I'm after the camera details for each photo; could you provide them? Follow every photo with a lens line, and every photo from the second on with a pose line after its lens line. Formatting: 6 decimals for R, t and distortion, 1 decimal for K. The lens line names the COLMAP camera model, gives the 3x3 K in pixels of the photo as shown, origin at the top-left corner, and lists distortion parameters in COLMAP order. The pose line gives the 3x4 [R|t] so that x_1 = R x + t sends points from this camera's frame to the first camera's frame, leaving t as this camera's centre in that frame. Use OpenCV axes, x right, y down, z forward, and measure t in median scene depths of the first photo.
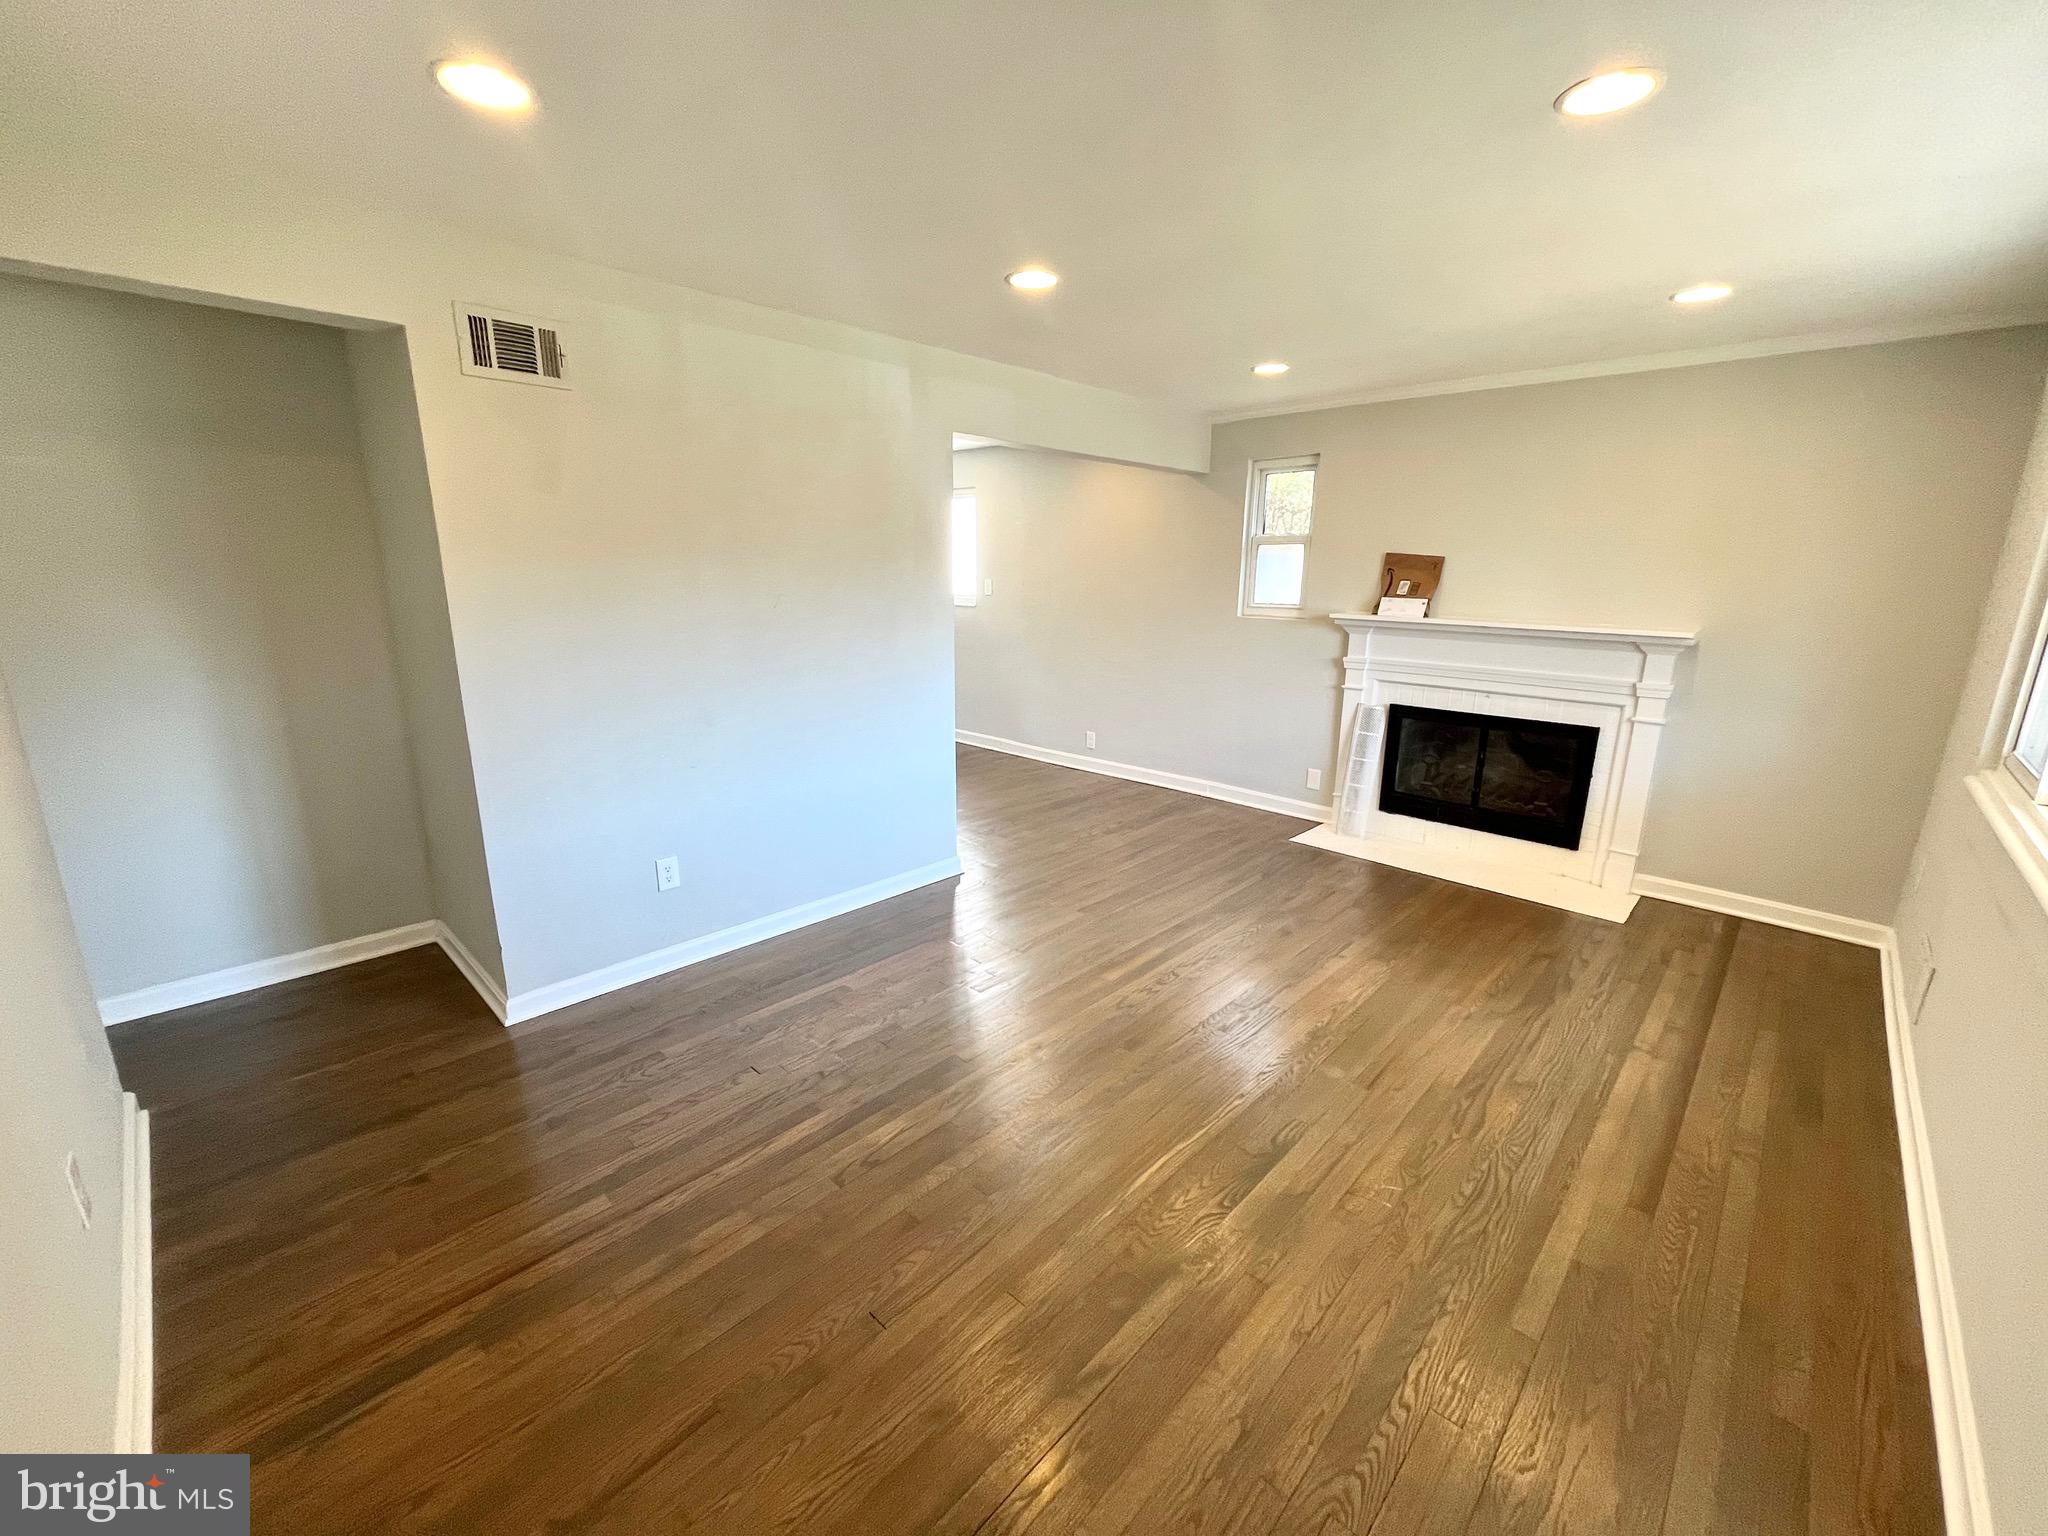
lens RADIAL K [[827.2, 0, 1030.6], [0, 827.2, 766.7], [0, 0, 1]] dist [0.002182, 0.000004]
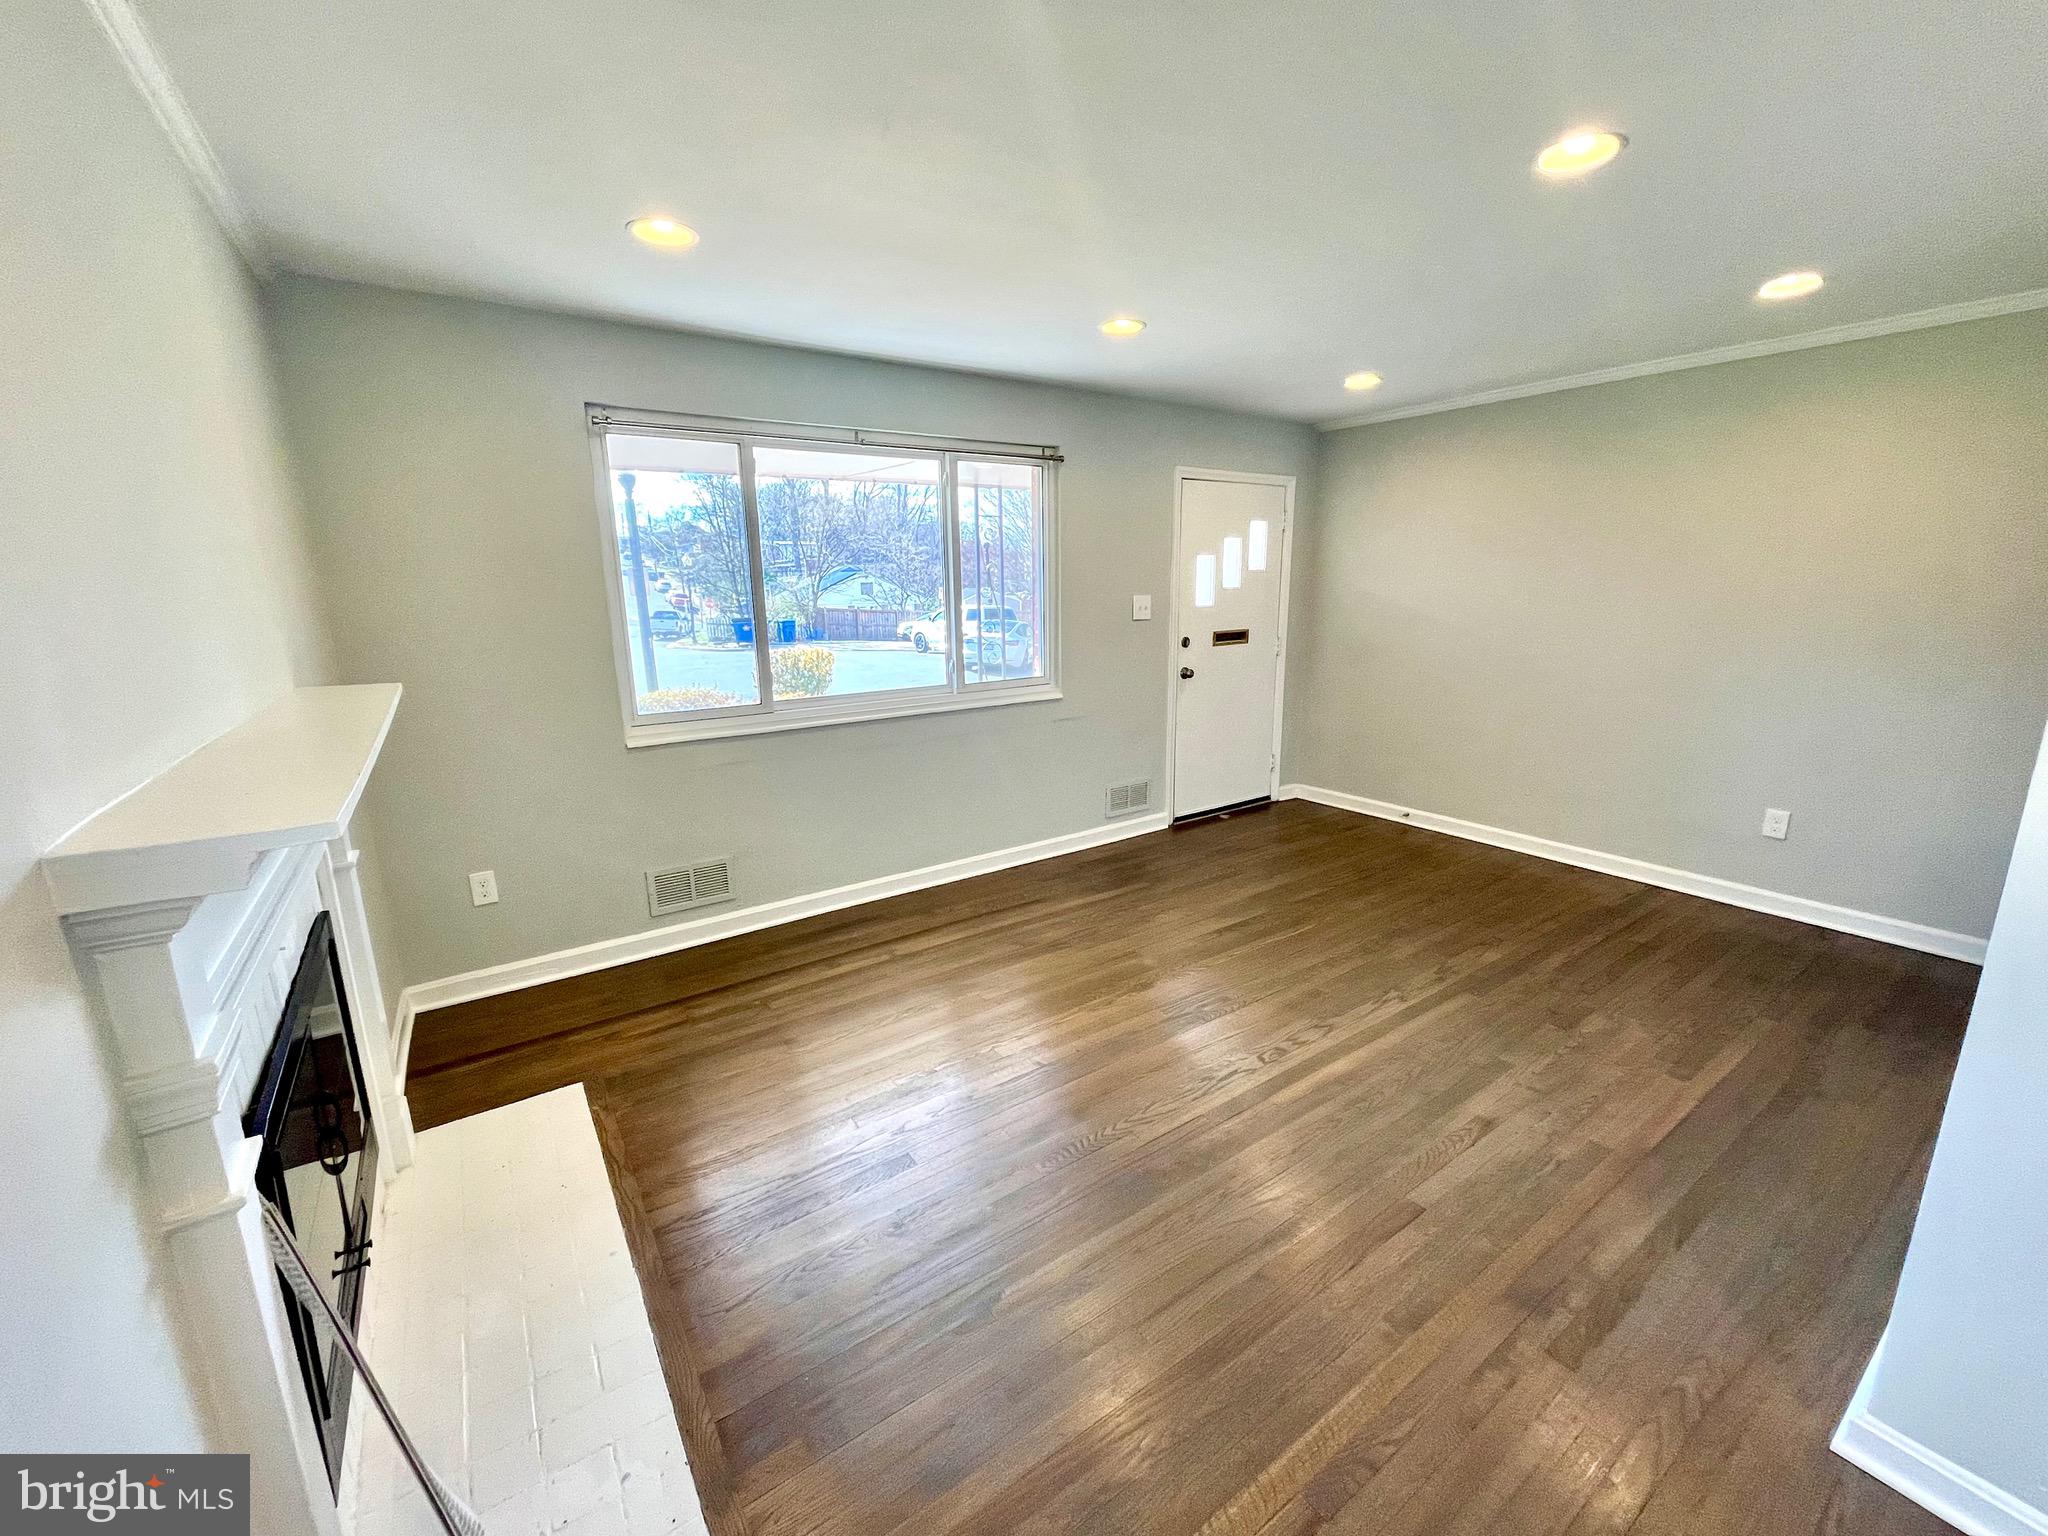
lens RADIAL K [[827.0, 0, 1024.5], [0, 827.0, 762.9], [0, 0, 1]] dist [-0.001229, -0.000440]
pose [[-0.979330, -0.042069, 0.197846, 0.213085], [0.050237, 0.896895, 0.439381, -0.327646], [-0.195931, 0.440238, -0.876243, 1.365403]]
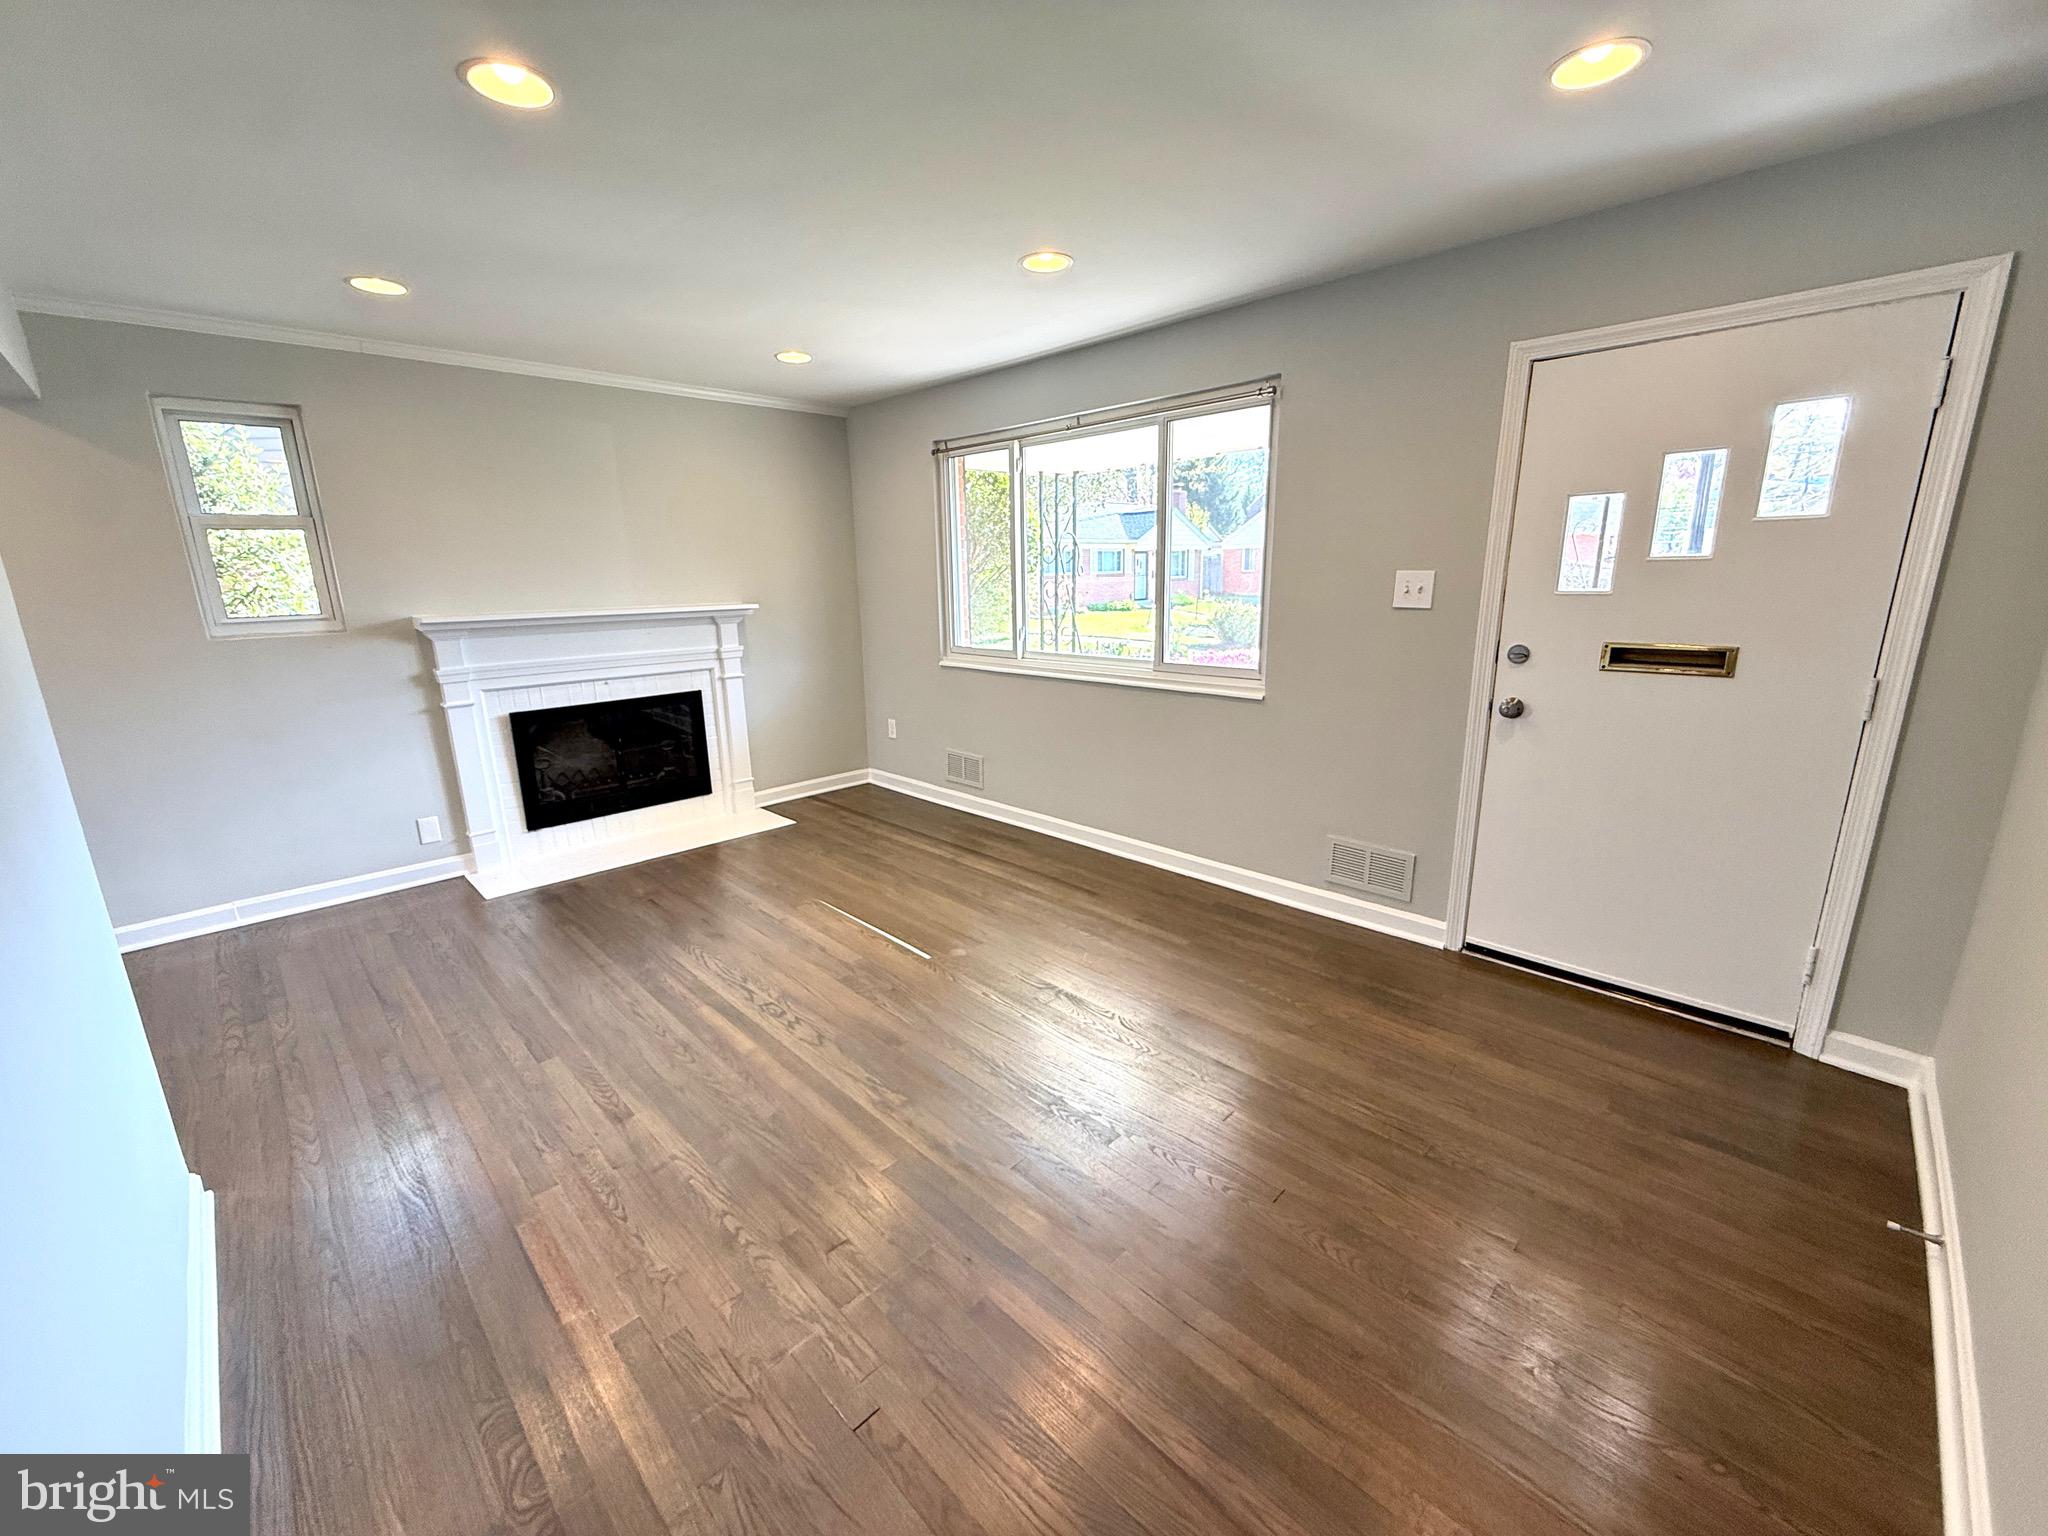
lens RADIAL K [[816.9, 0, 1018.3], [0, 816.9, 760.9], [0, 0, 1]] dist [-0.000467, 0.000003]
pose [[0.029784, -0.241388, 0.969971, -0.508799], [0.255142, 0.940092, 0.226118, -0.106323], [-0.966445, 0.240746, 0.089588, 0.492368]]
